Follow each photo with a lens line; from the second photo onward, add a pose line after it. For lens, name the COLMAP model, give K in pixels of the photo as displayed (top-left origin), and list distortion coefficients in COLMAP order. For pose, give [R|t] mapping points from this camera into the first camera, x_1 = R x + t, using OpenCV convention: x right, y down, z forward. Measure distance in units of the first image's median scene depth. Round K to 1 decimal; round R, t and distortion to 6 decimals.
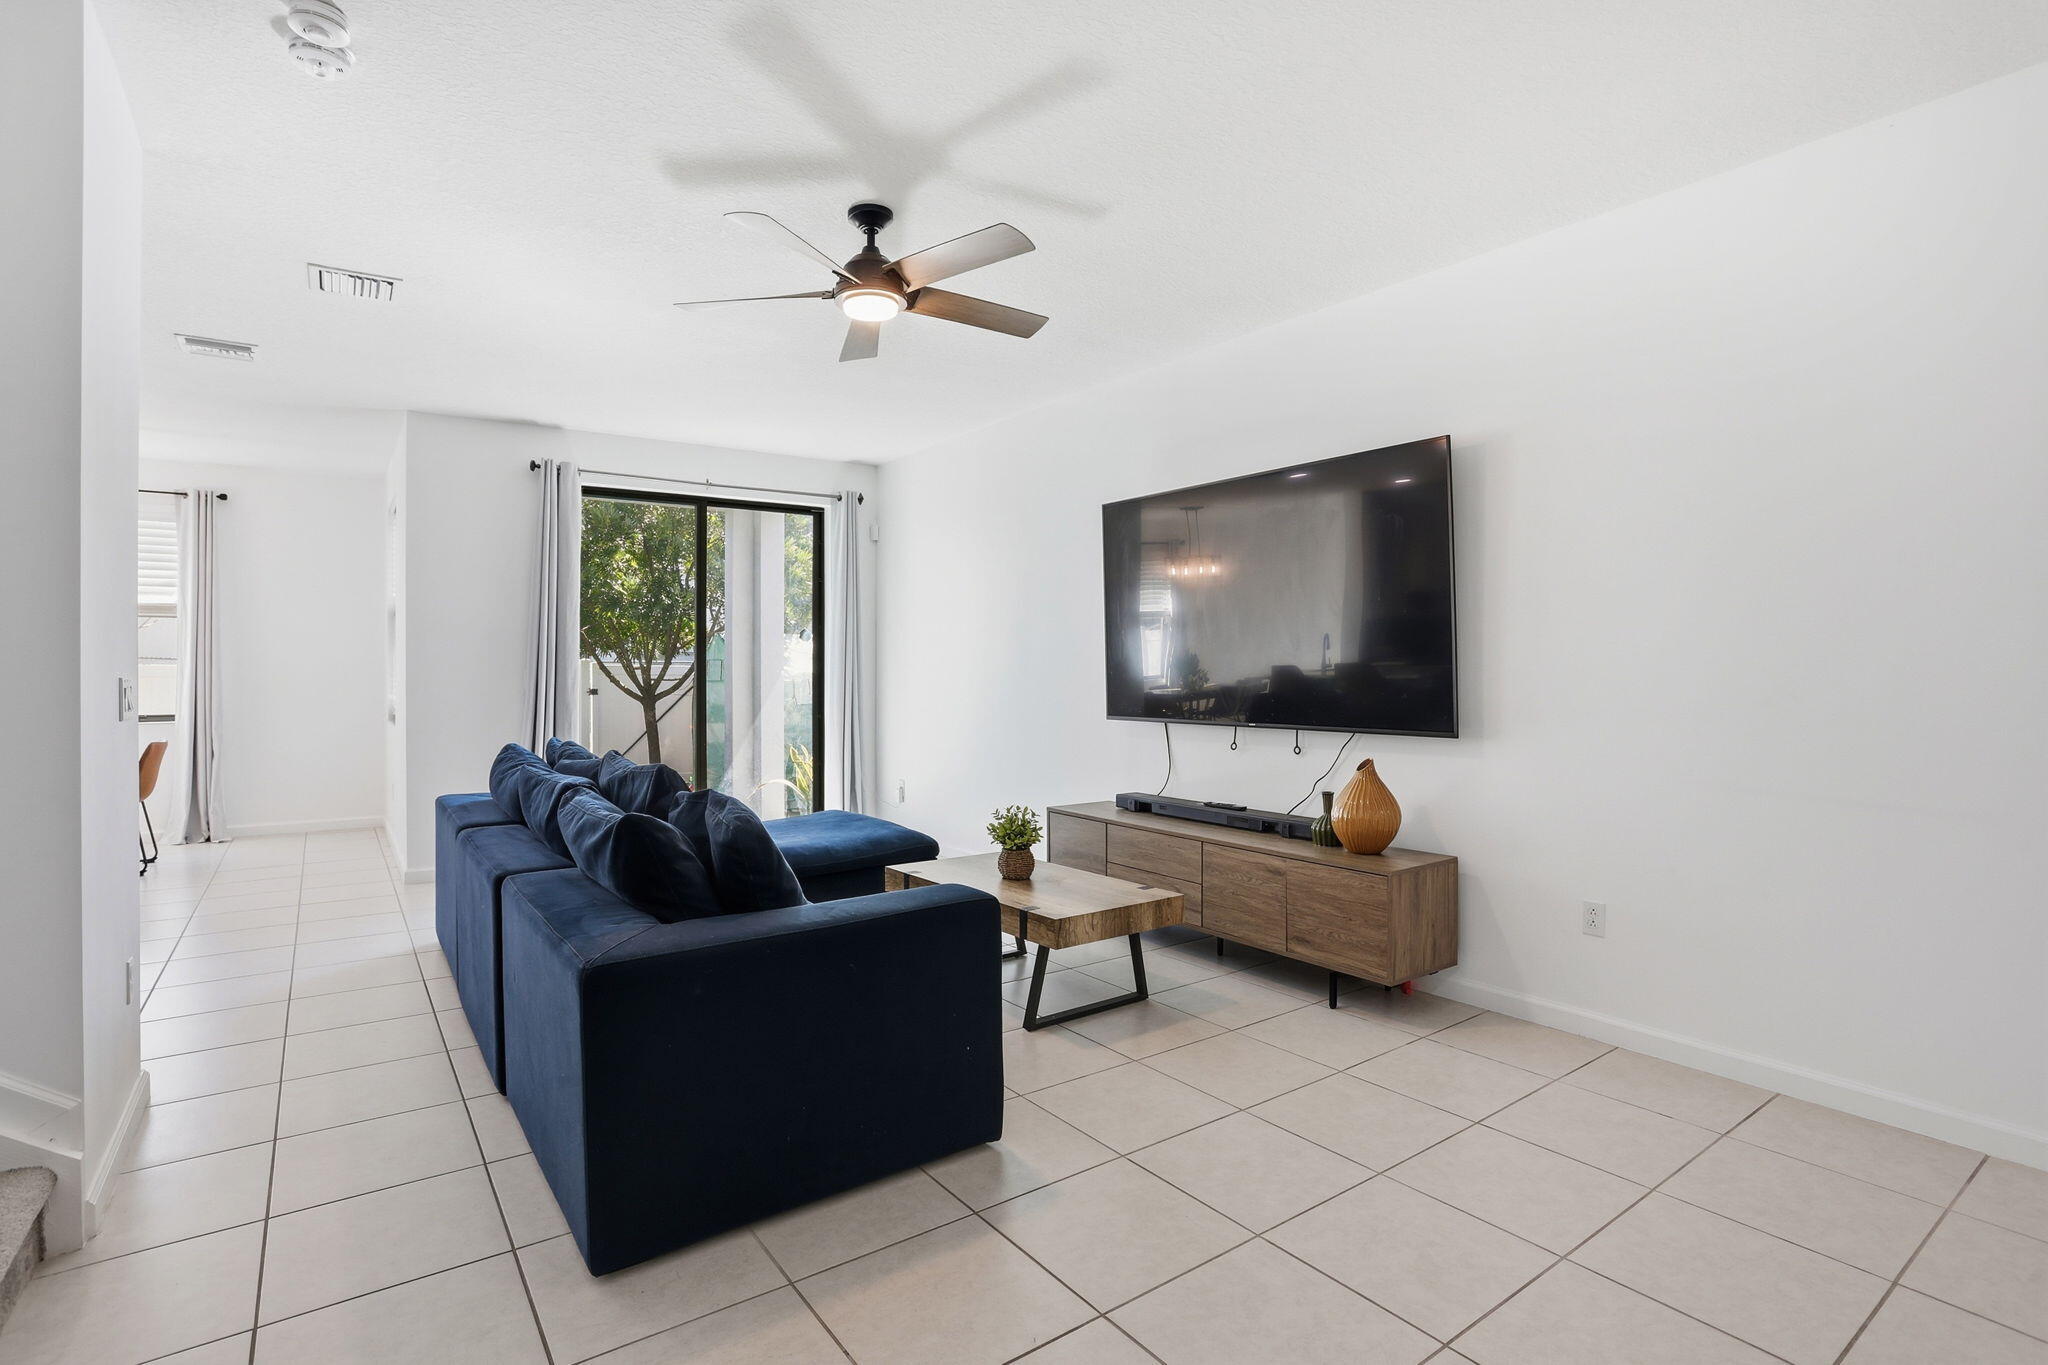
lens RADIAL K [[1013.4, 0, 1020.6], [0, 1013.4, 658.9], [0, 0, 1]] dist [-0.082061, 0.033577]
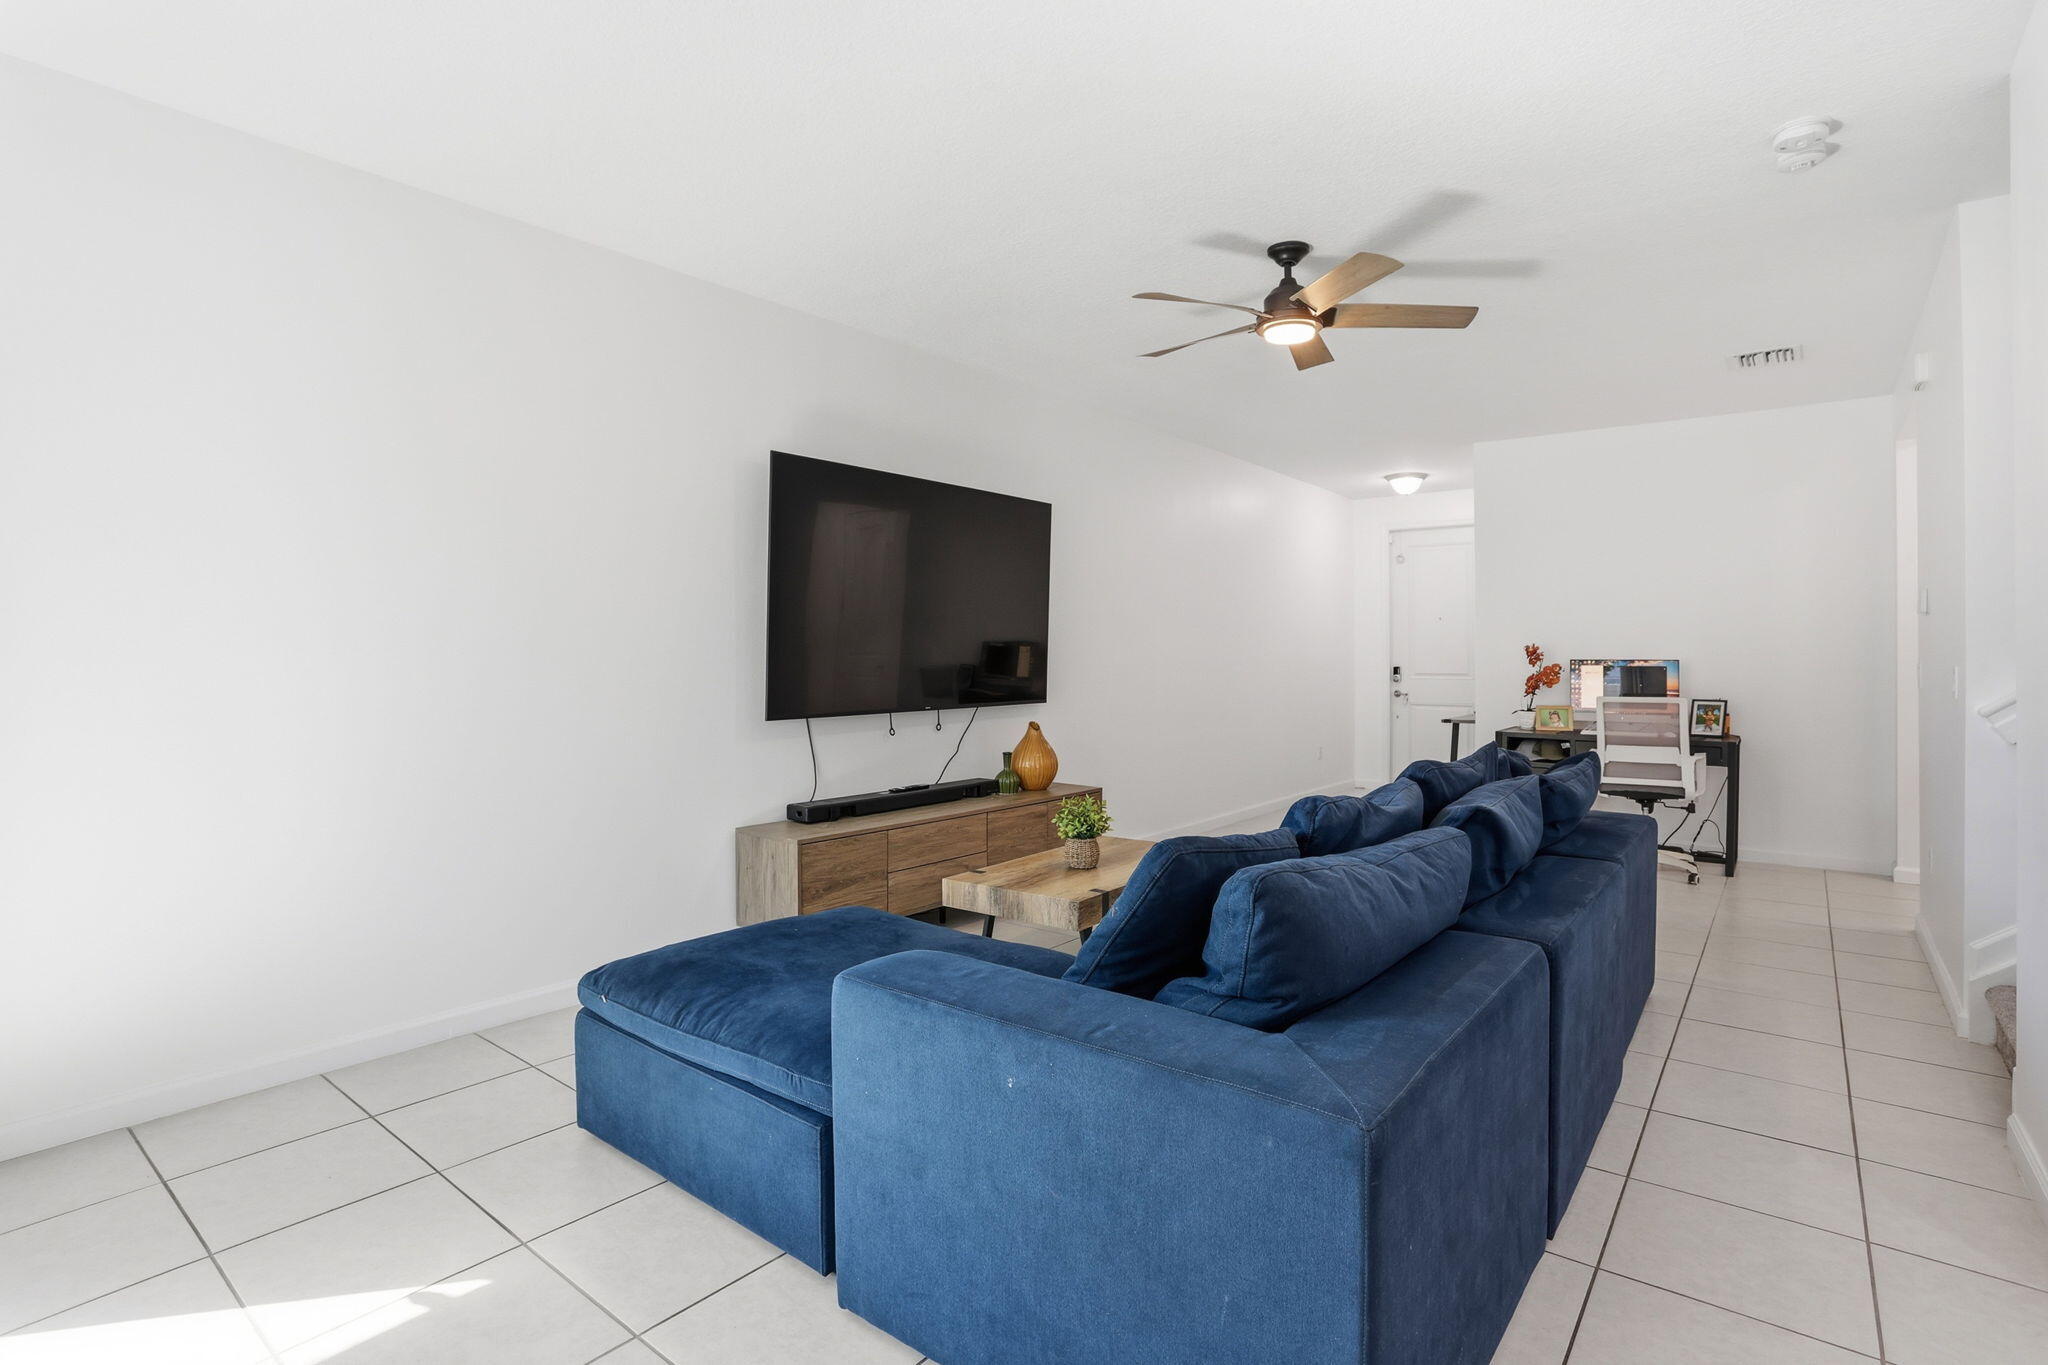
lens RADIAL K [[1013.4, 0, 1020.6], [0, 1013.4, 658.9], [0, 0, 1]] dist [-0.082061, 0.033577]
pose [[-0.256637, -0.003394, 0.966502, -0.884010], [-0.007973, 0.999967, 0.001395, 0.009689], [-0.966475, -0.007348, -0.256655, 1.221242]]
